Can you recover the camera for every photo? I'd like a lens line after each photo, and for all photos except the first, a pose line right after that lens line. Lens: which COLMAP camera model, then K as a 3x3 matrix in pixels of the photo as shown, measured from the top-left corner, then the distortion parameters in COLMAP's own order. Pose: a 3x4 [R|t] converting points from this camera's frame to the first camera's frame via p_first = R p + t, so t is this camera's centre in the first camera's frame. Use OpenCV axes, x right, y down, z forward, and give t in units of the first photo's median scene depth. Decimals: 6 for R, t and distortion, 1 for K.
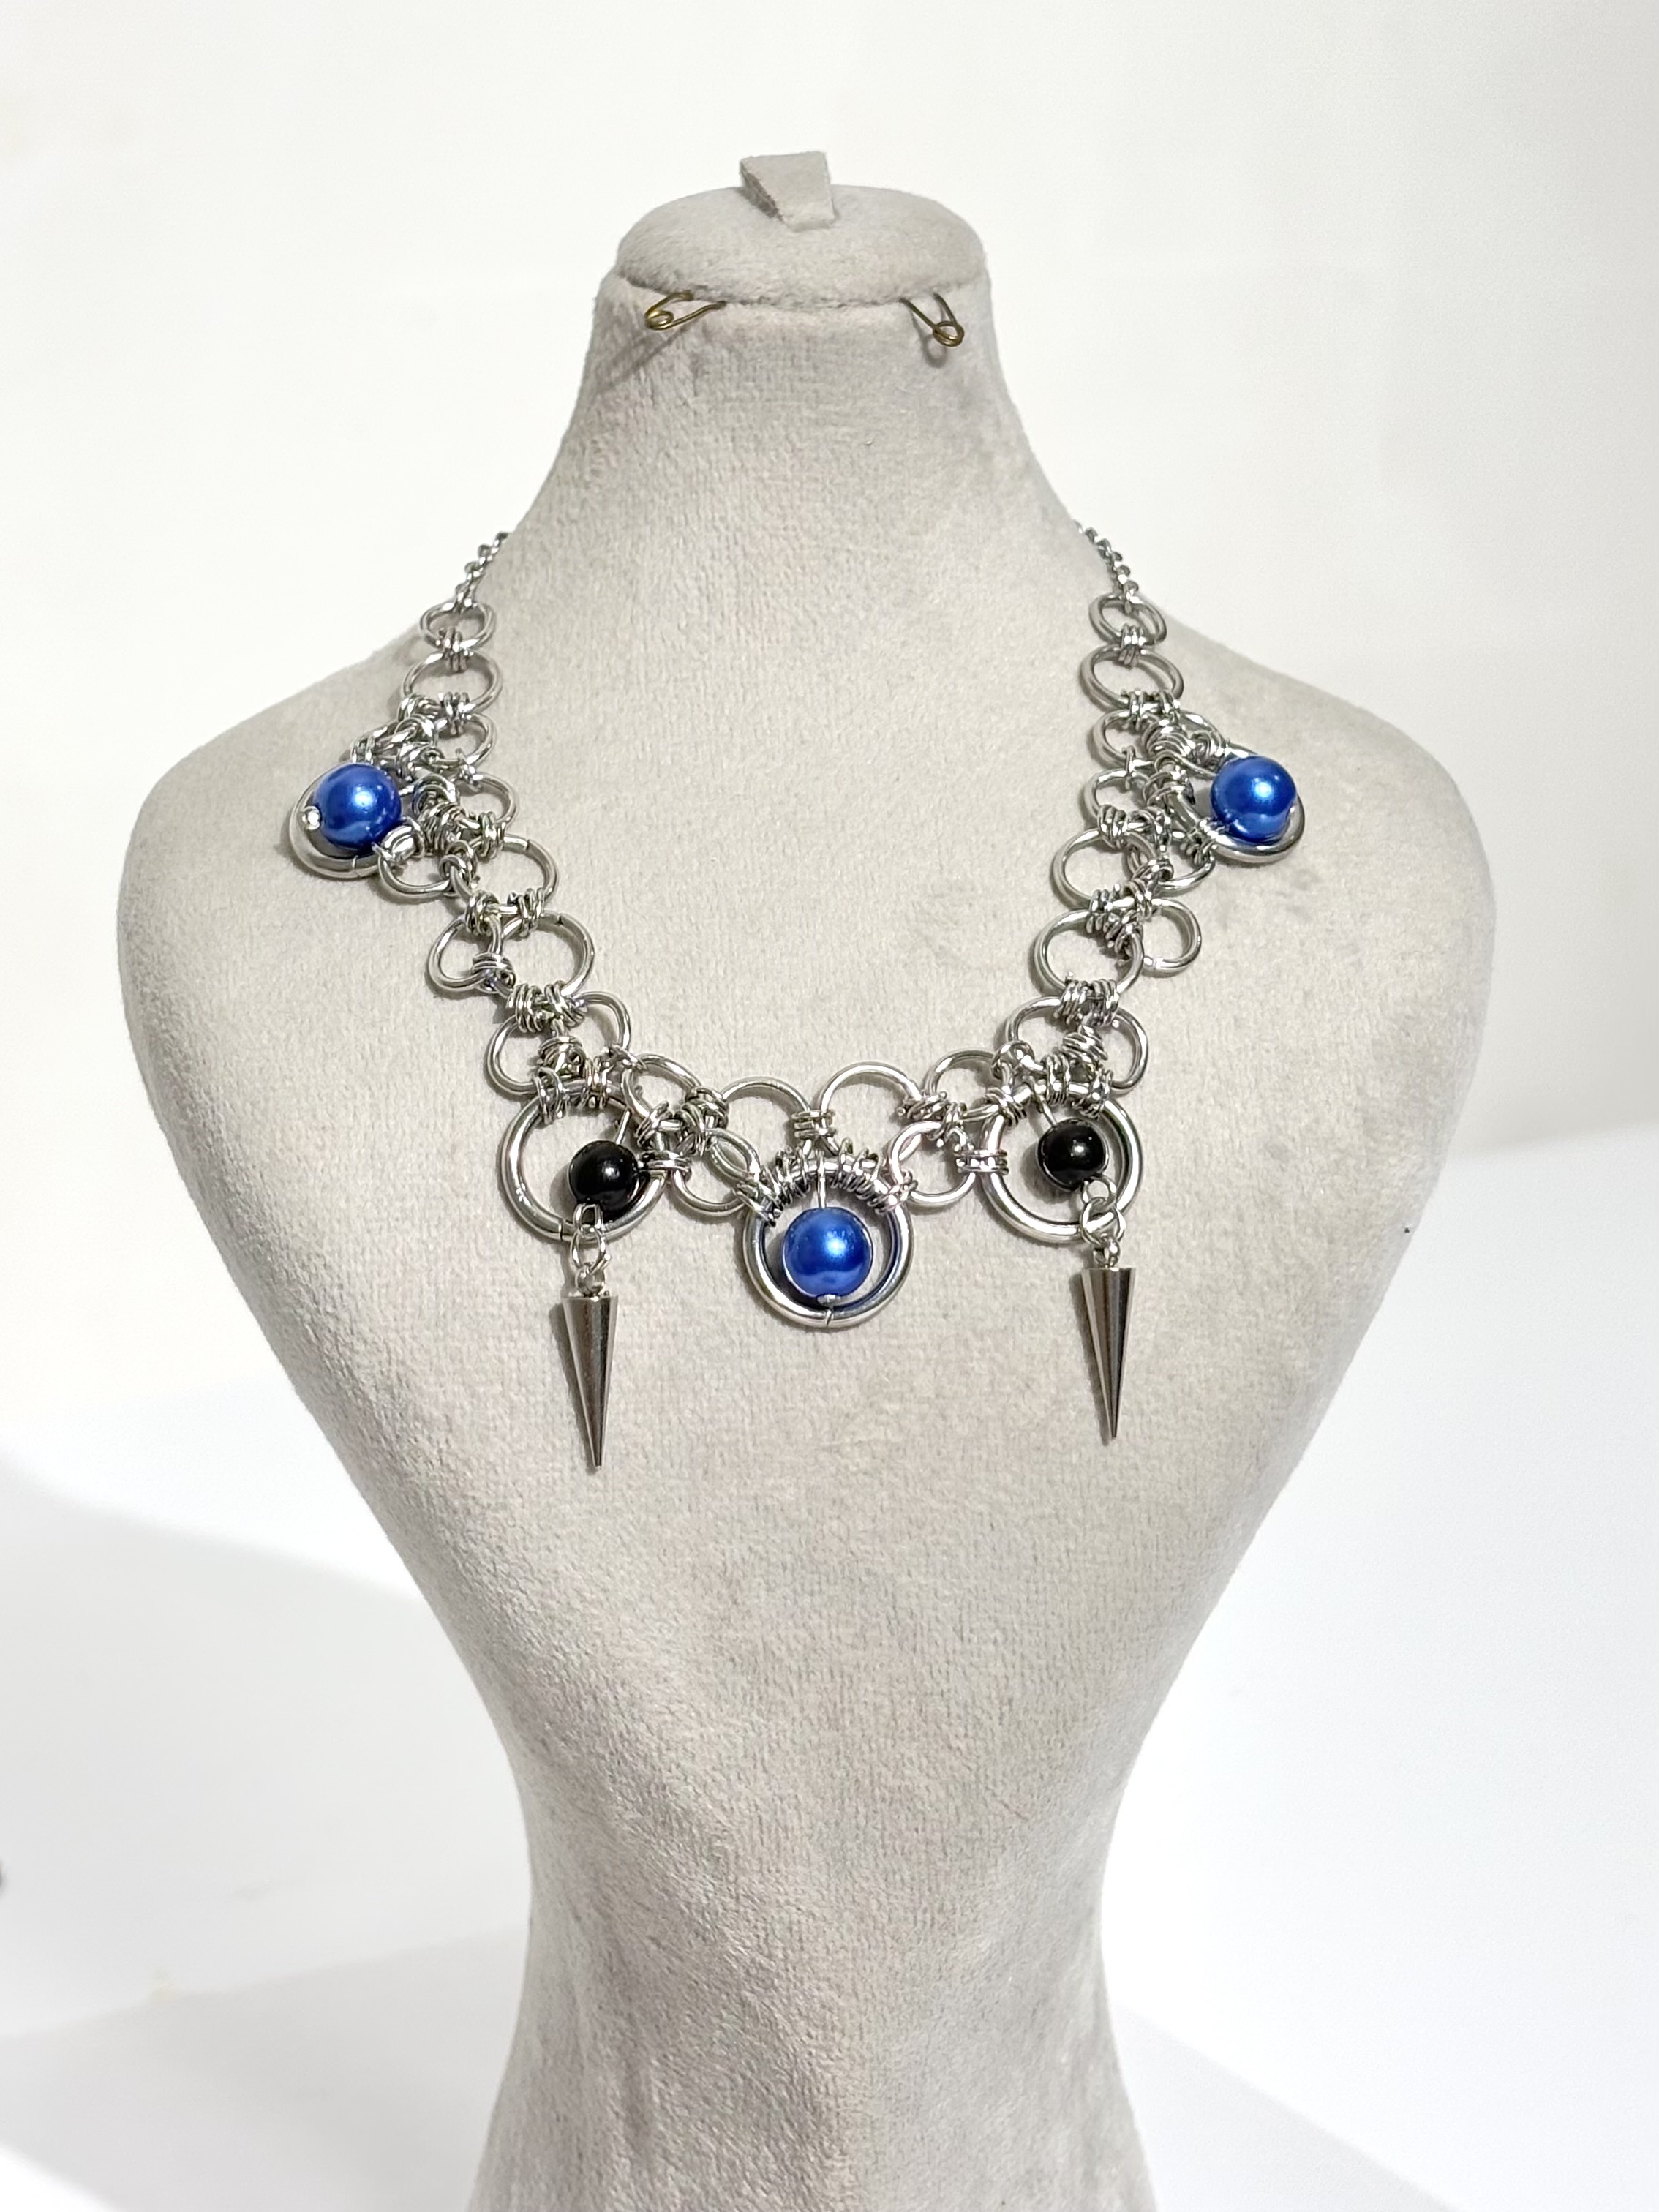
lens RADIAL K [[4589.6, 0, 824.7], [0, 4589.6, 861.1], [0, 0, 1]] dist [0.205685, -1.024277]
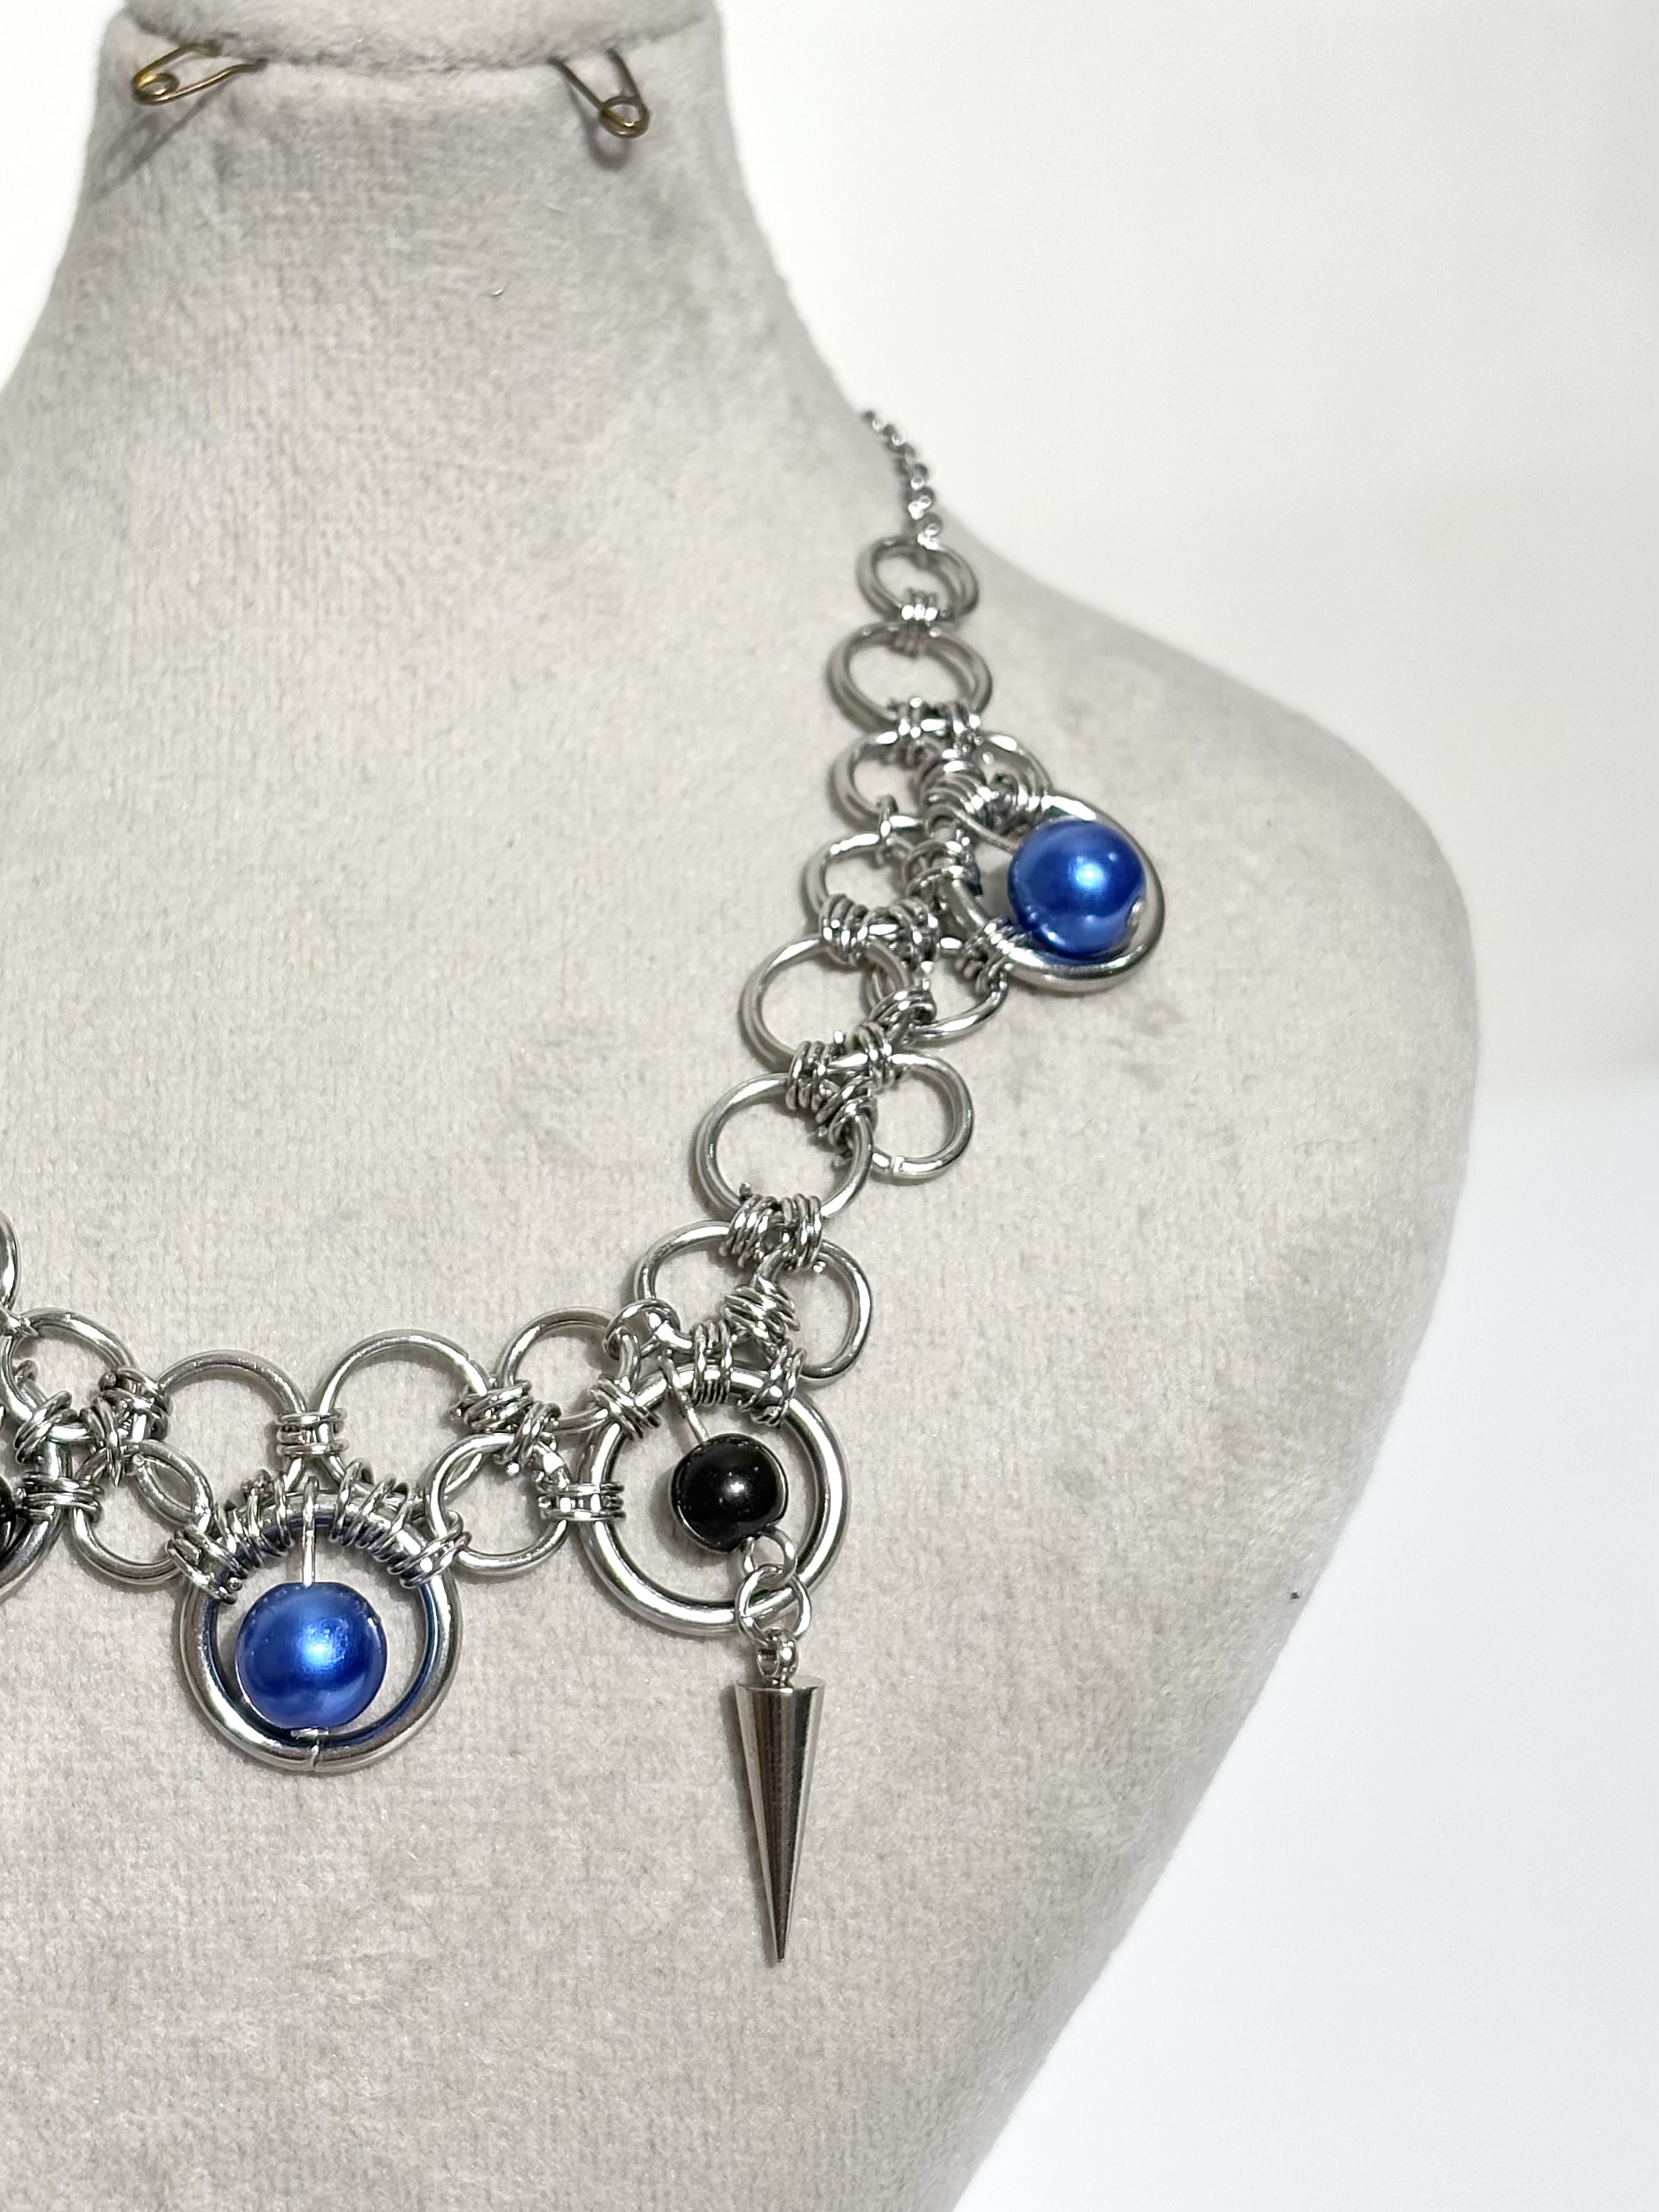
lens RADIAL K [[4561.0, 0, 840.1], [0, 4561.0, 1046.8], [0, 0, 1]] dist [0.190597, -0.820810]
pose [[0.998474, 0.021439, -0.050892, 0.094685], [-0.016585, 0.995438, 0.093962, -0.050376], [0.052674, -0.092975, 0.994274, 0.388674]]
